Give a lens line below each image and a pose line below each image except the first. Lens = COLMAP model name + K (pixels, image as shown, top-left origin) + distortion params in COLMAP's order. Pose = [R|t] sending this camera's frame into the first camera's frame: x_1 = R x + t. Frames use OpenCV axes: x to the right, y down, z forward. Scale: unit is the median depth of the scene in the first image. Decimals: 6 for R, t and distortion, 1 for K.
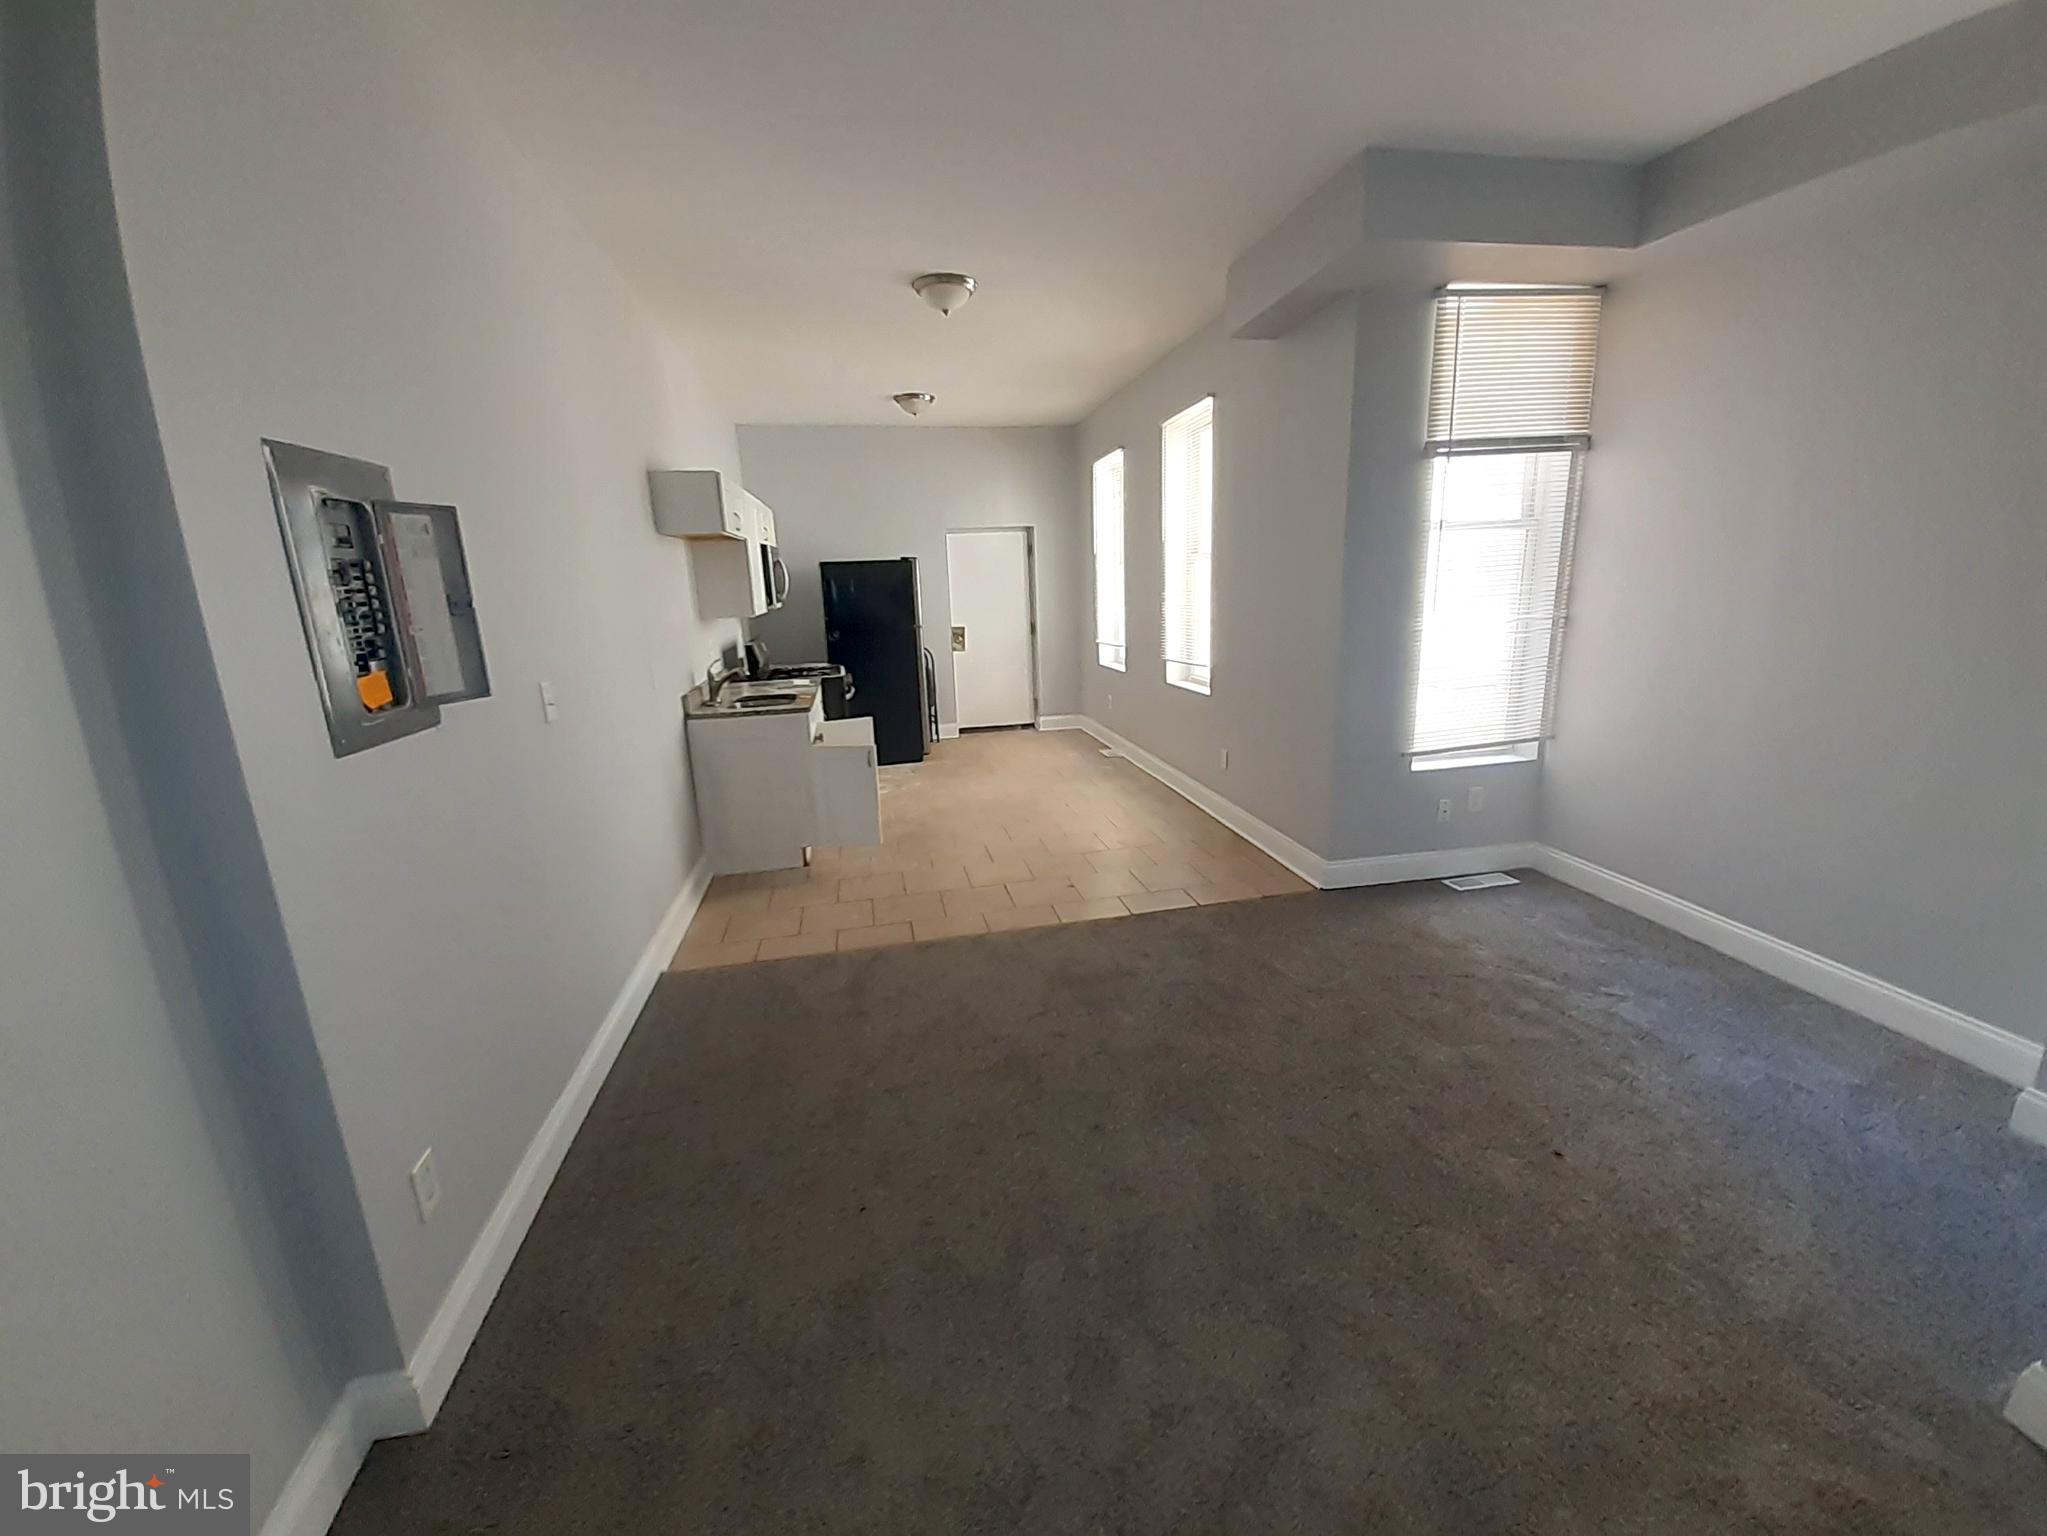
lens RADIAL K [[808.5, 0, 1038.7], [0, 808.5, 765.4], [0, 0, 1]] dist [0.010253, -0.010064]
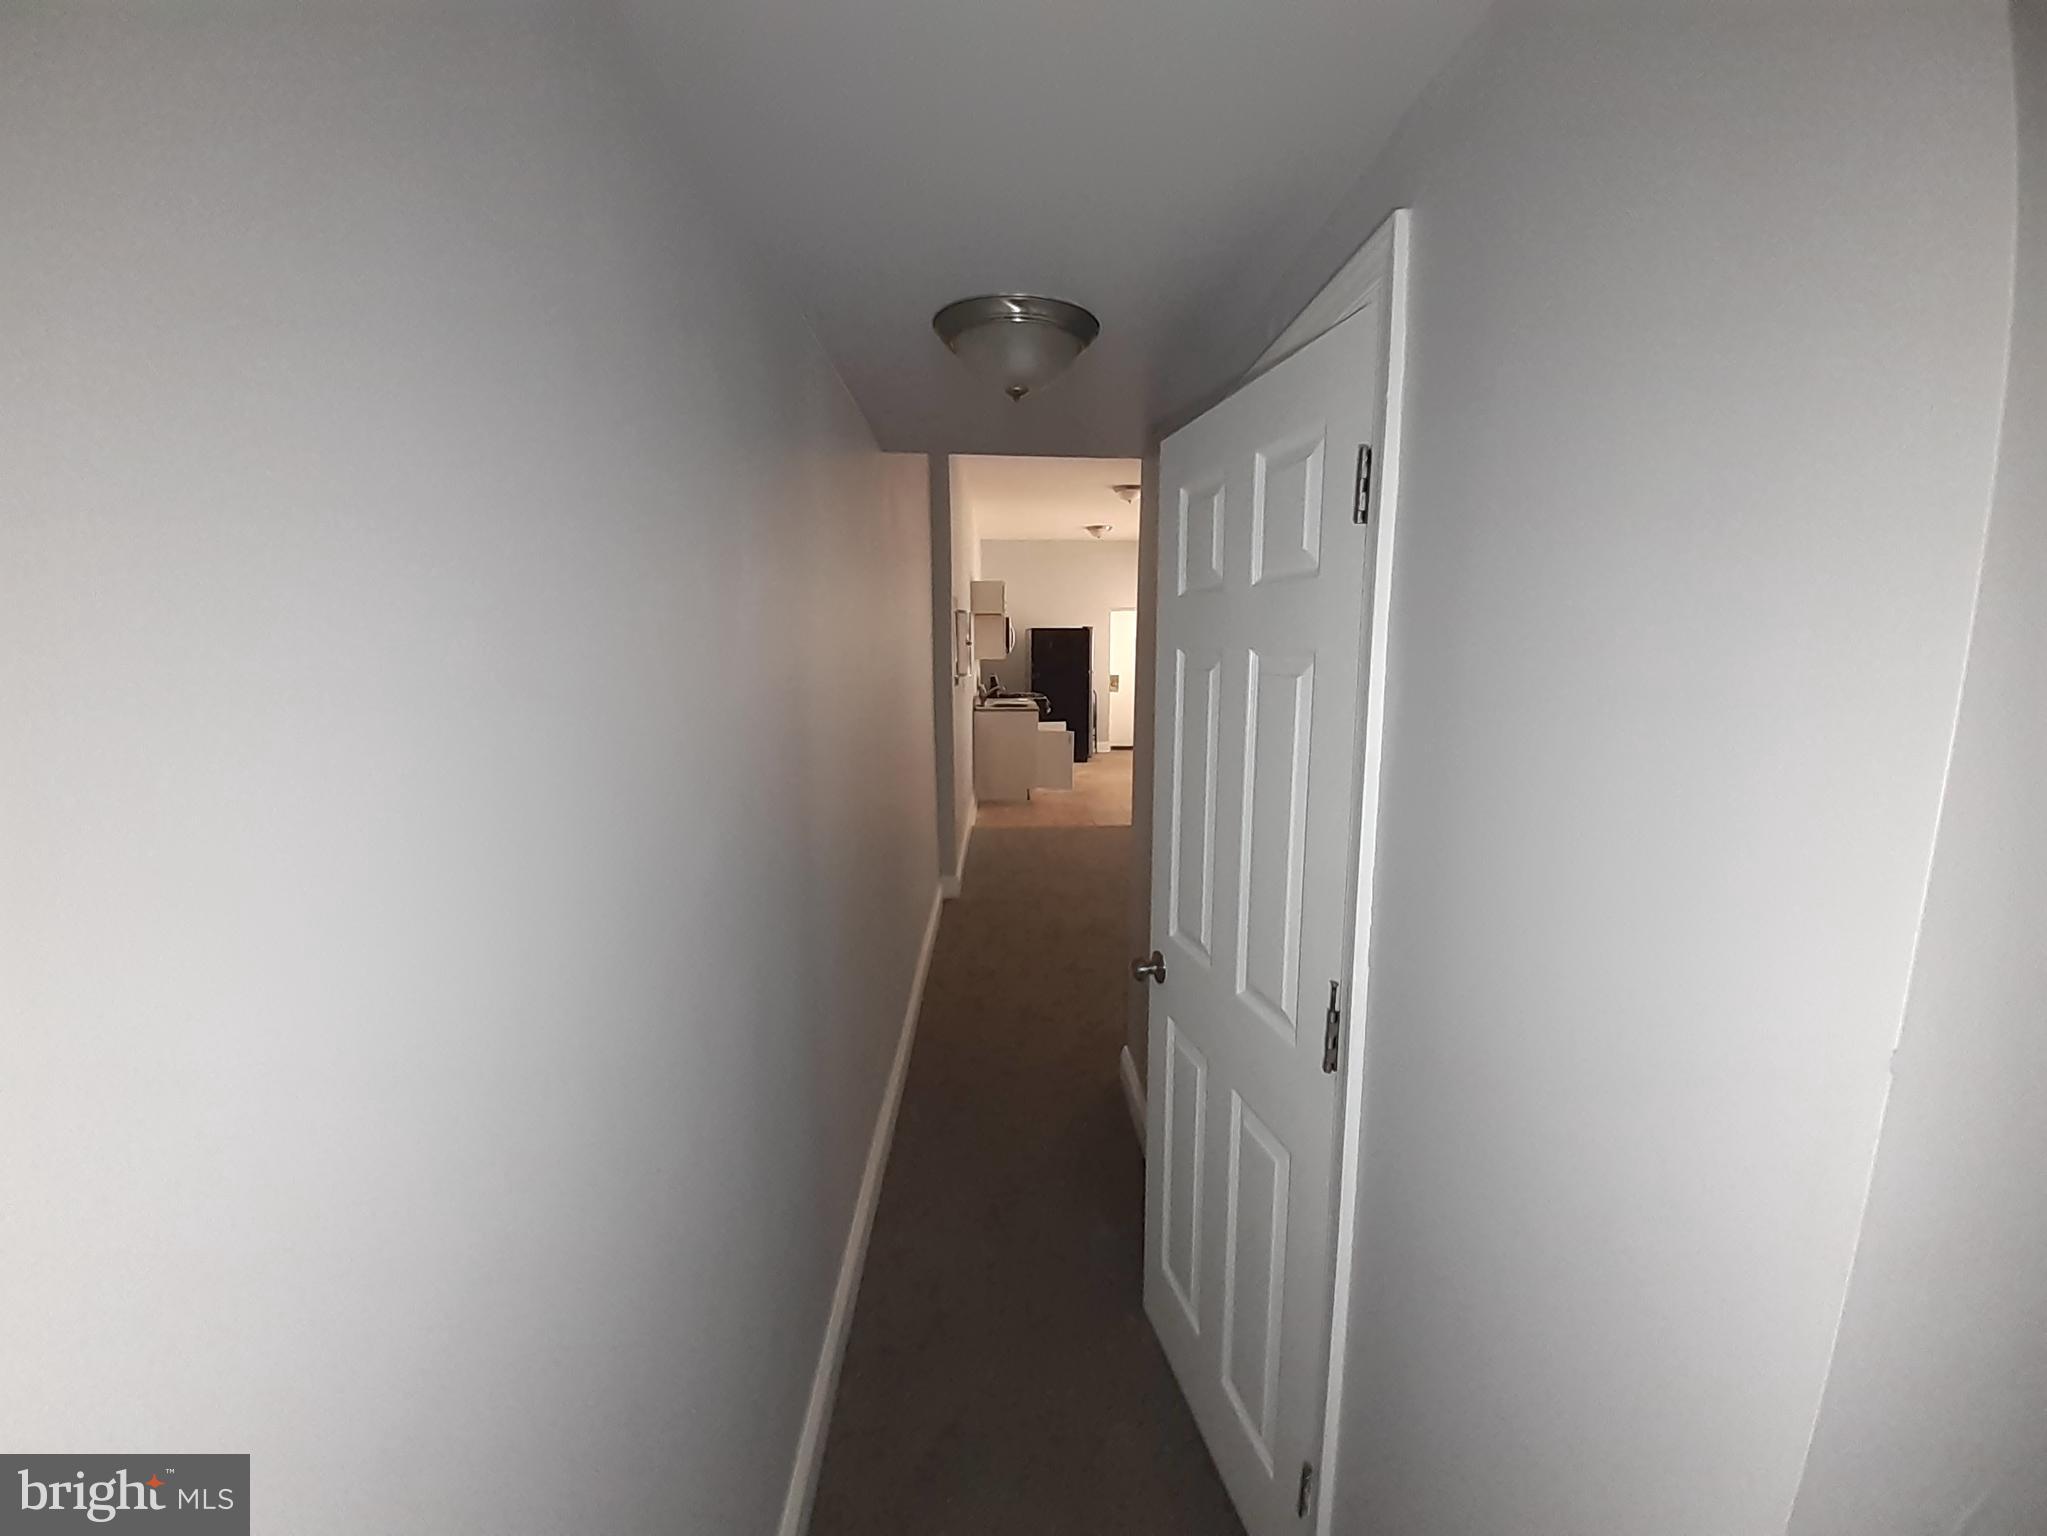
lens RADIAL K [[808.5, 0, 1038.7], [0, 808.5, 765.4], [0, 0, 1]] dist [0.010253, -0.010064]
pose [[0.983916, 0.057712, -0.169054, 0.020090], [-0.070208, 0.995151, -0.068890, 0.106453], [0.164258, 0.079651, 0.983196, -0.459275]]
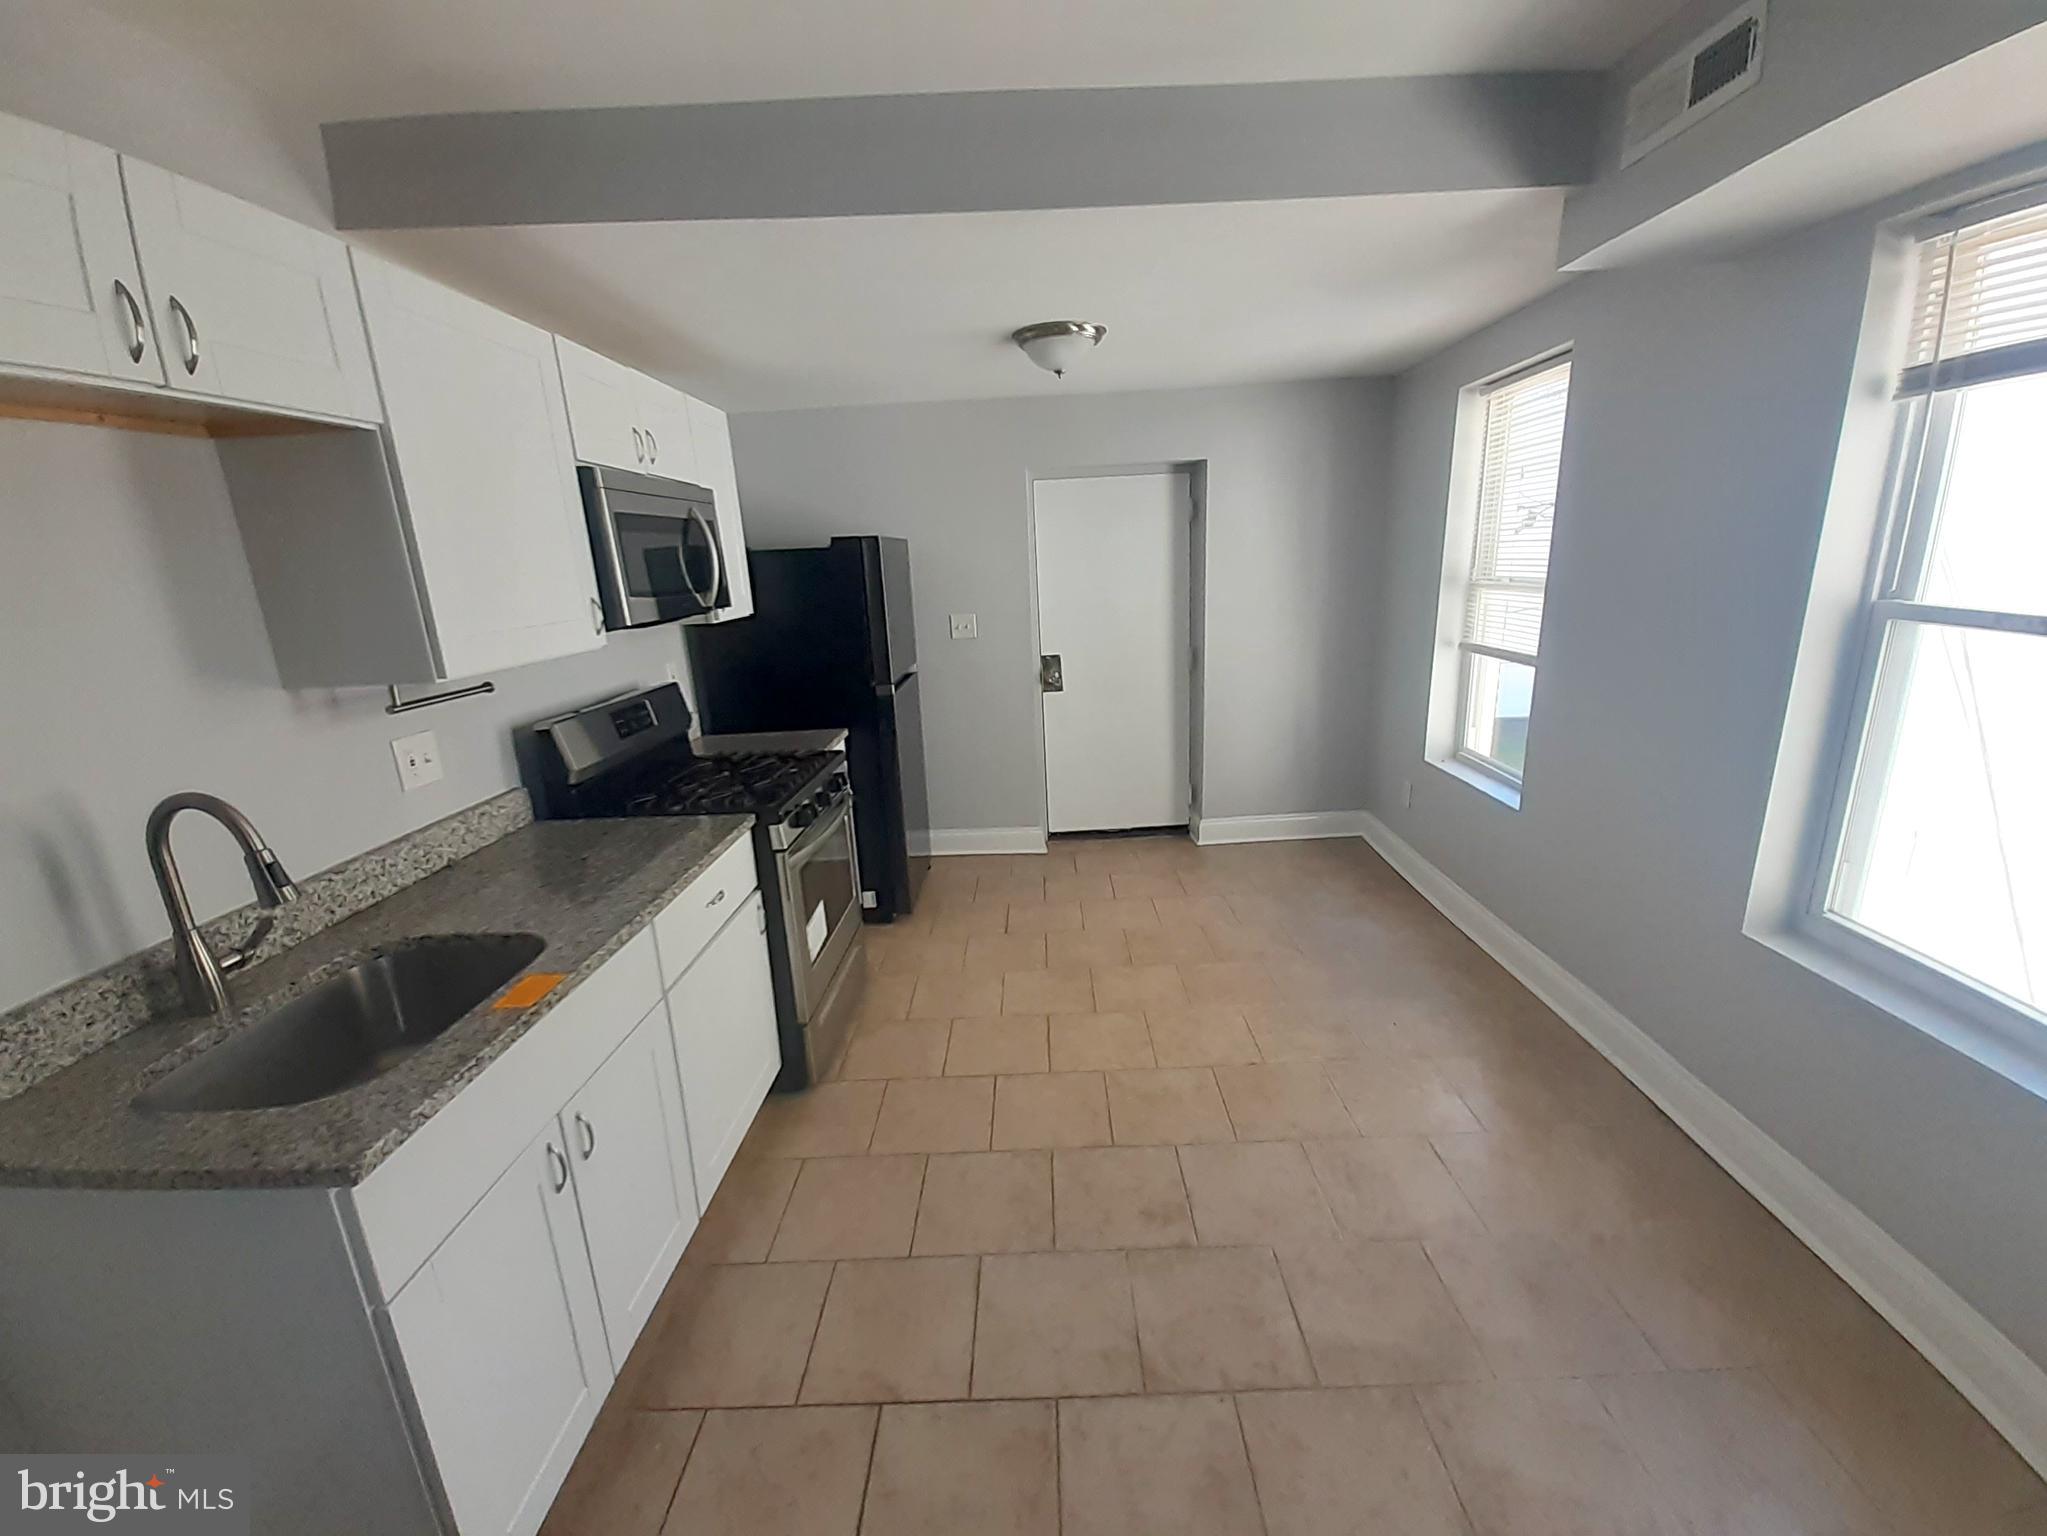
lens RADIAL K [[808.5, 0, 1038.7], [0, 808.5, 765.4], [0, 0, 1]] dist [0.010253, -0.010064]
pose [[0.974465, 0.043295, -0.220325, -0.038009], [-0.036271, 0.998699, 0.035830, -0.117611], [0.221590, -0.026924, 0.974768, 0.508562]]
